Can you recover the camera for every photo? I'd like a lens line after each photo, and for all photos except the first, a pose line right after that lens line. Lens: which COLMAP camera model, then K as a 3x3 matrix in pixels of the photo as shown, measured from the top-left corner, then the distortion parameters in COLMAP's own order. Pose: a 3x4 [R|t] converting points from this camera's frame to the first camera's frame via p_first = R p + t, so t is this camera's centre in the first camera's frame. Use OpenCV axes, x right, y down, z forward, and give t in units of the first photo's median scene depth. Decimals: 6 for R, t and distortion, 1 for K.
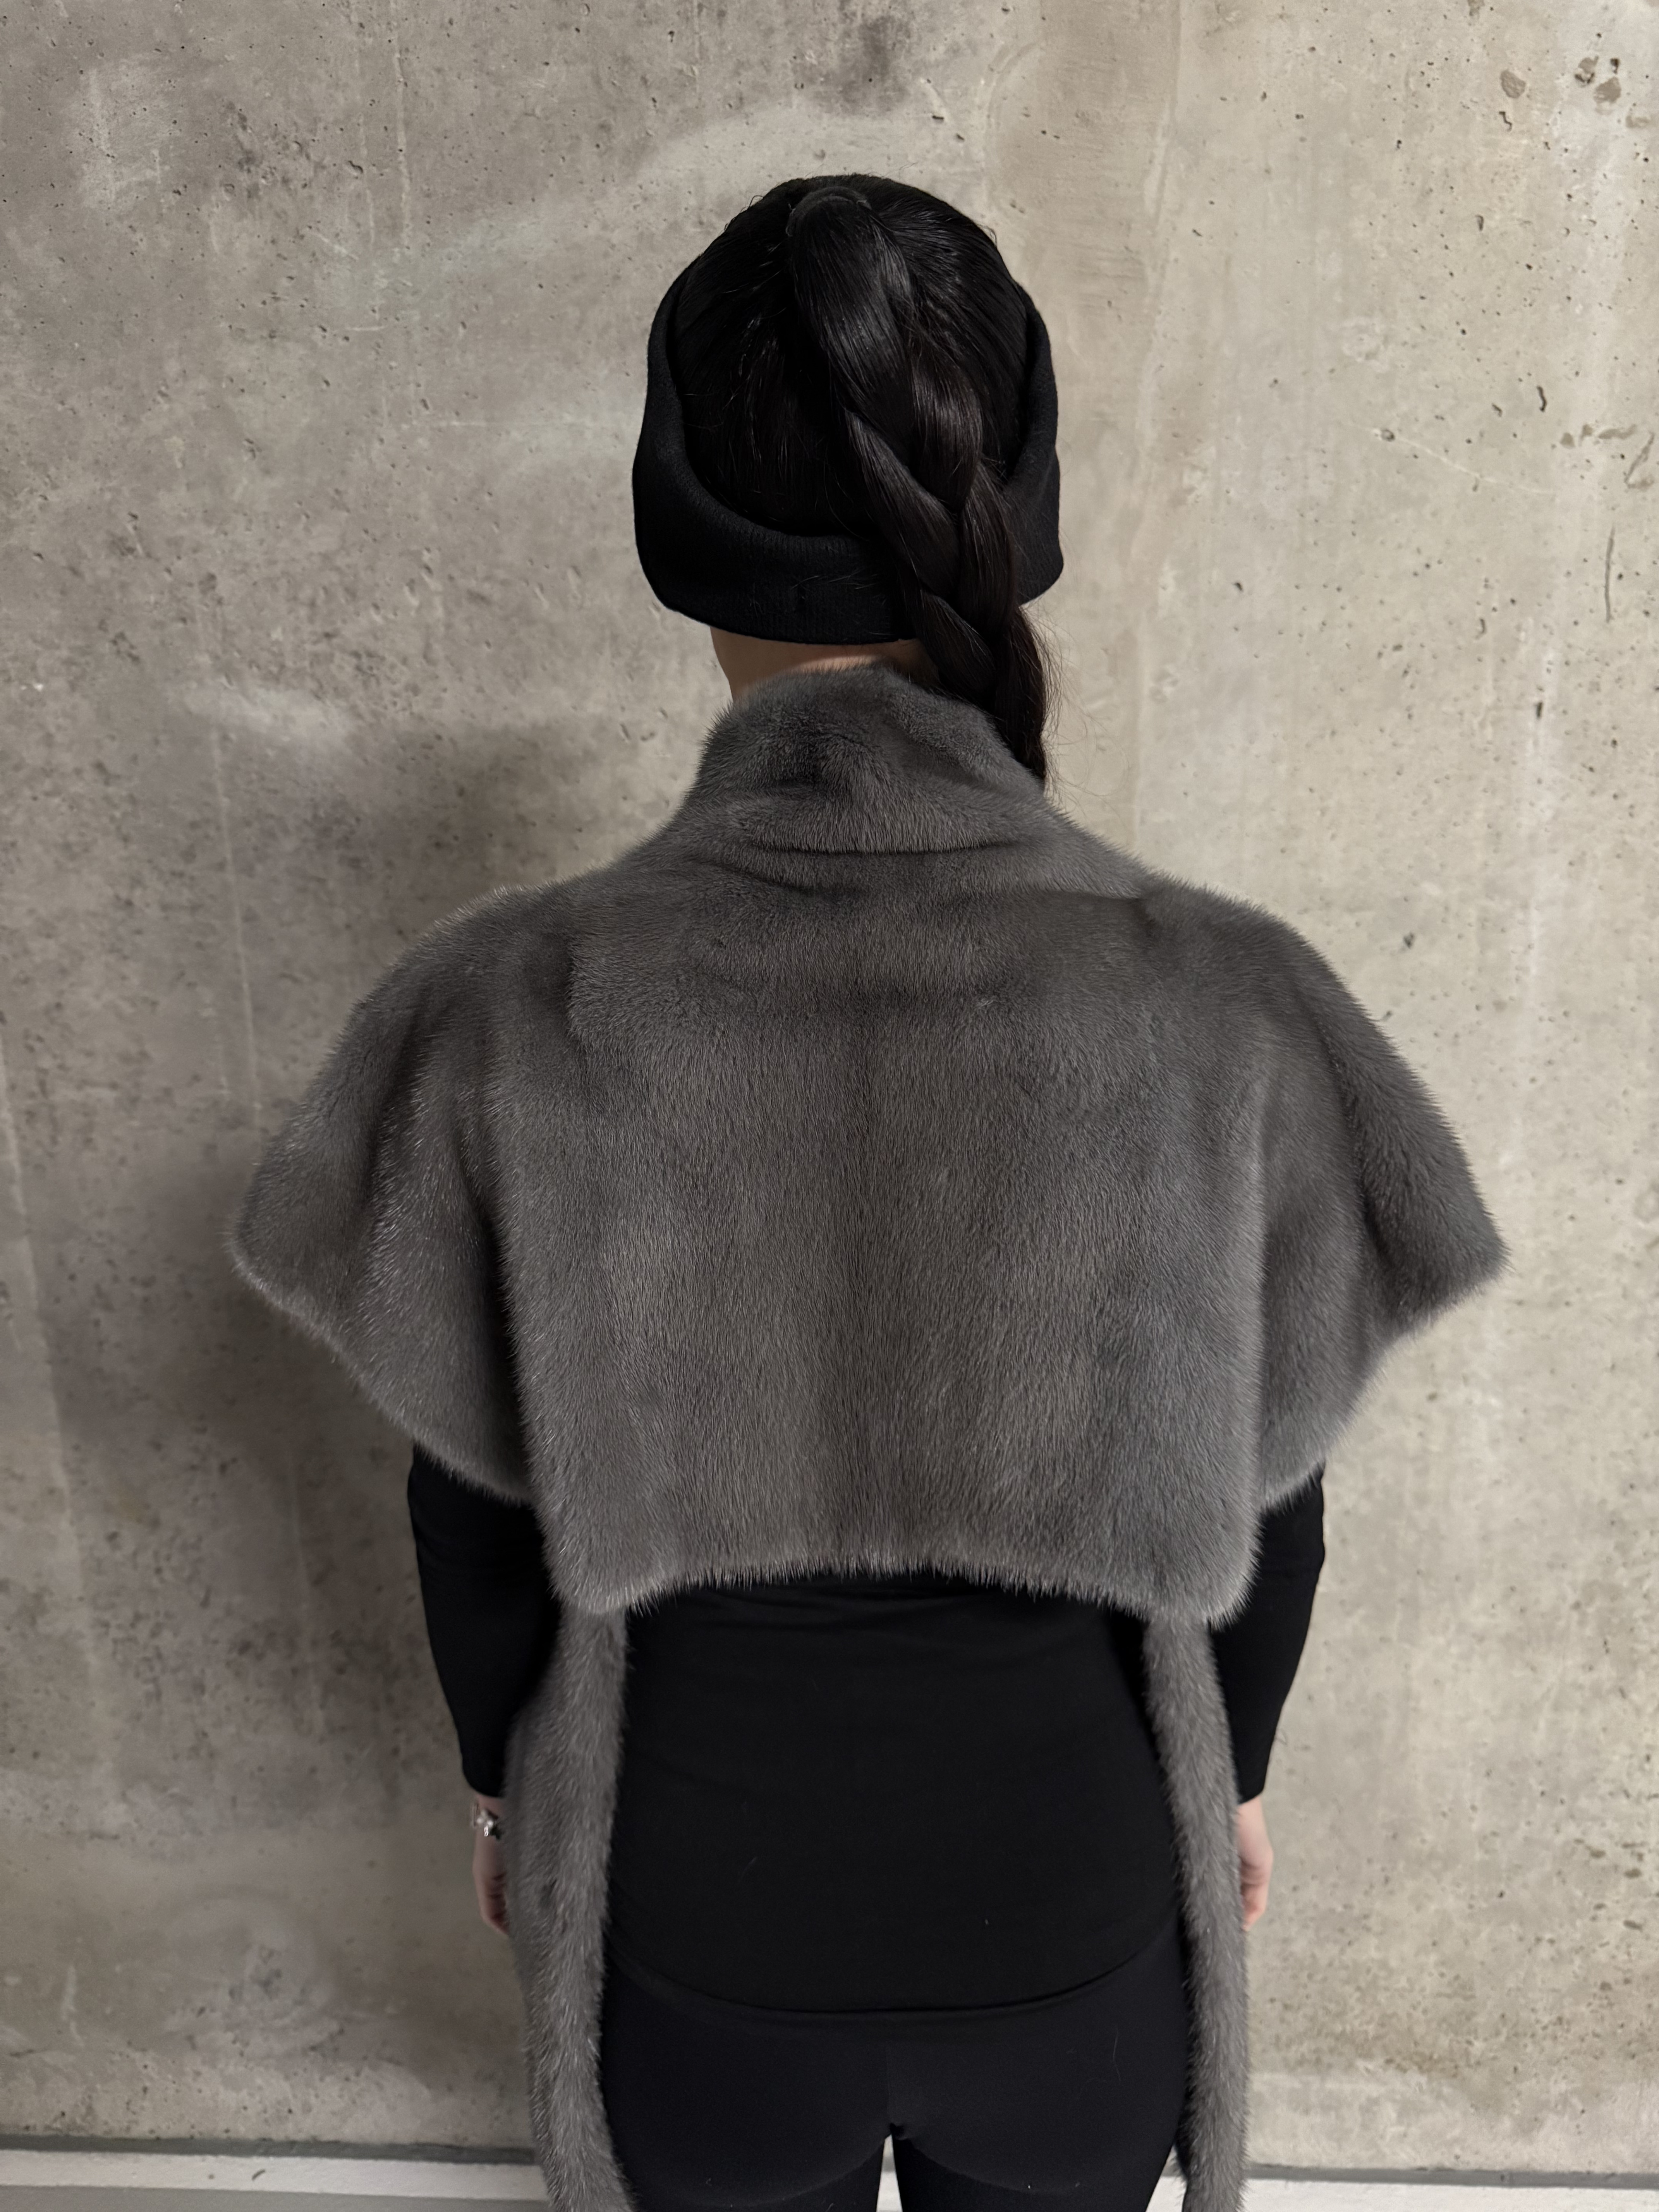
lens RADIAL K [[1573.5, 0, 826.3], [0, 1573.5, 1100.9], [0, 0, 1]] dist [0.005549, -0.021647]
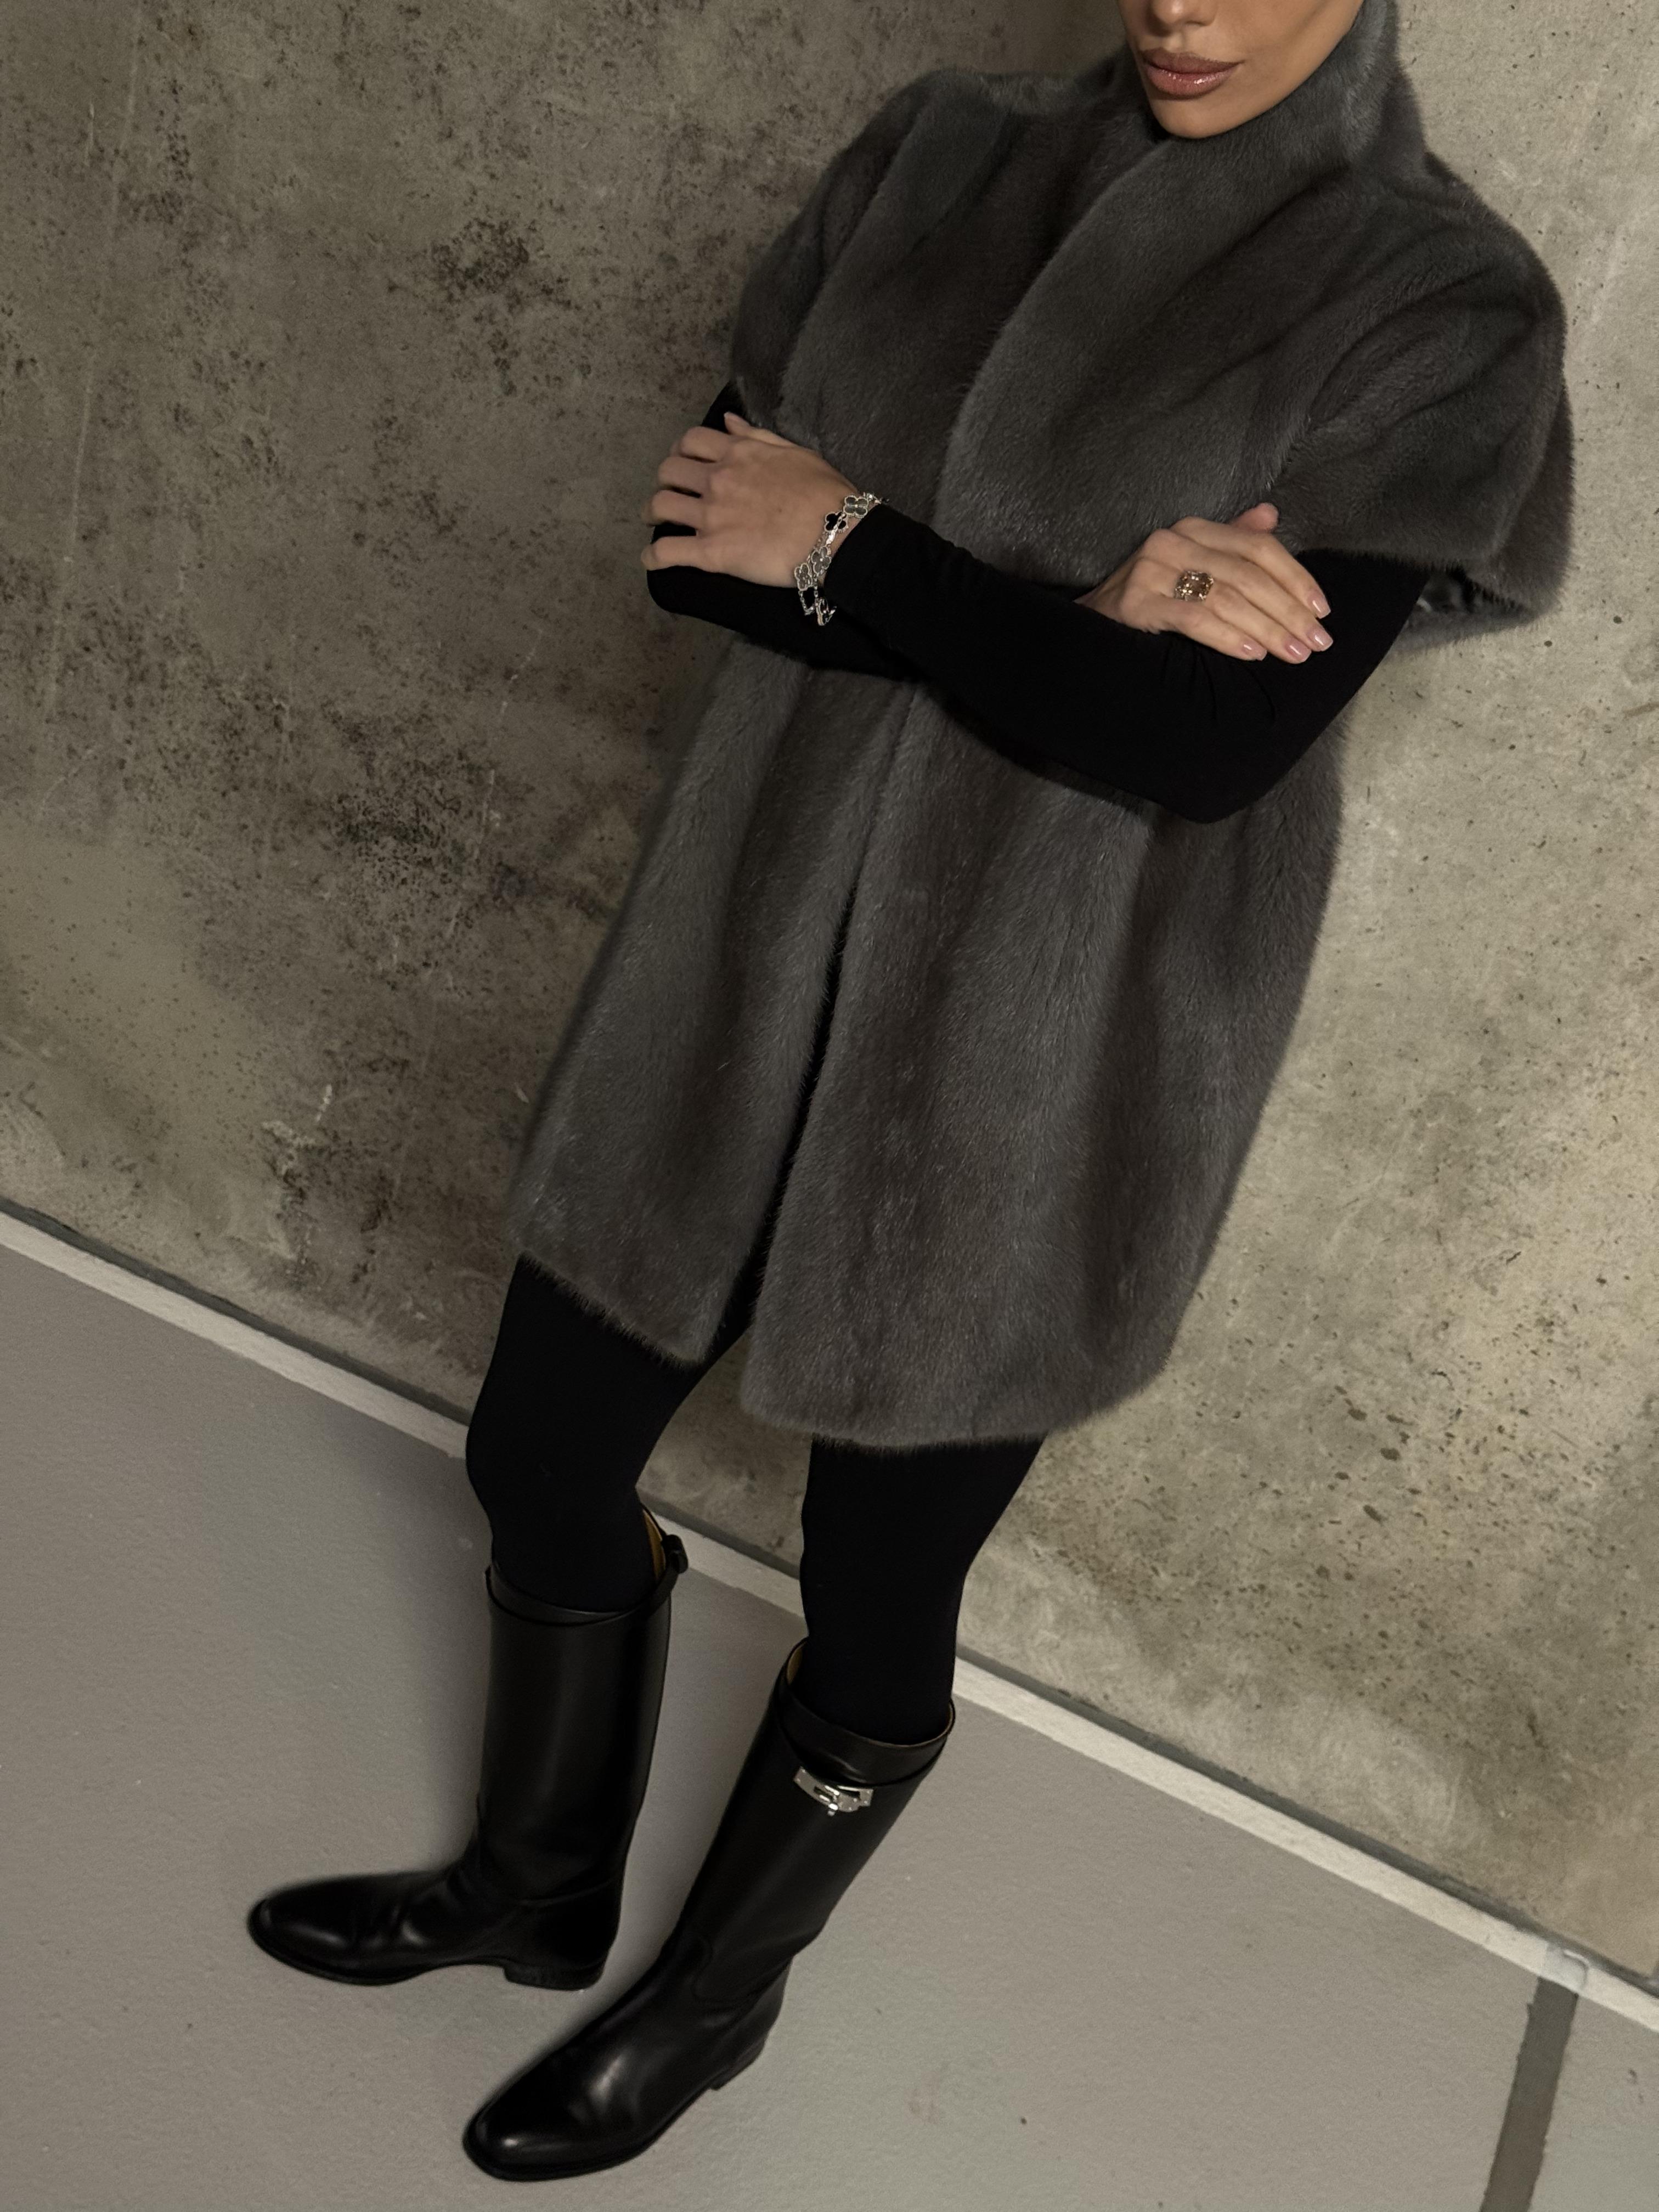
lens RADIAL K [[3075.8, 0, 860.0], [0, 3075.8, 1118.3], [0, 0, 1]] dist [0.103876, 0.000000]
pose [[0.910749, 0.387398, -0.143038, 0.448403], [-0.336085, 0.896595, 0.288381, -0.044518], [0.239966, -0.214570, 0.946772, -0.604592]]
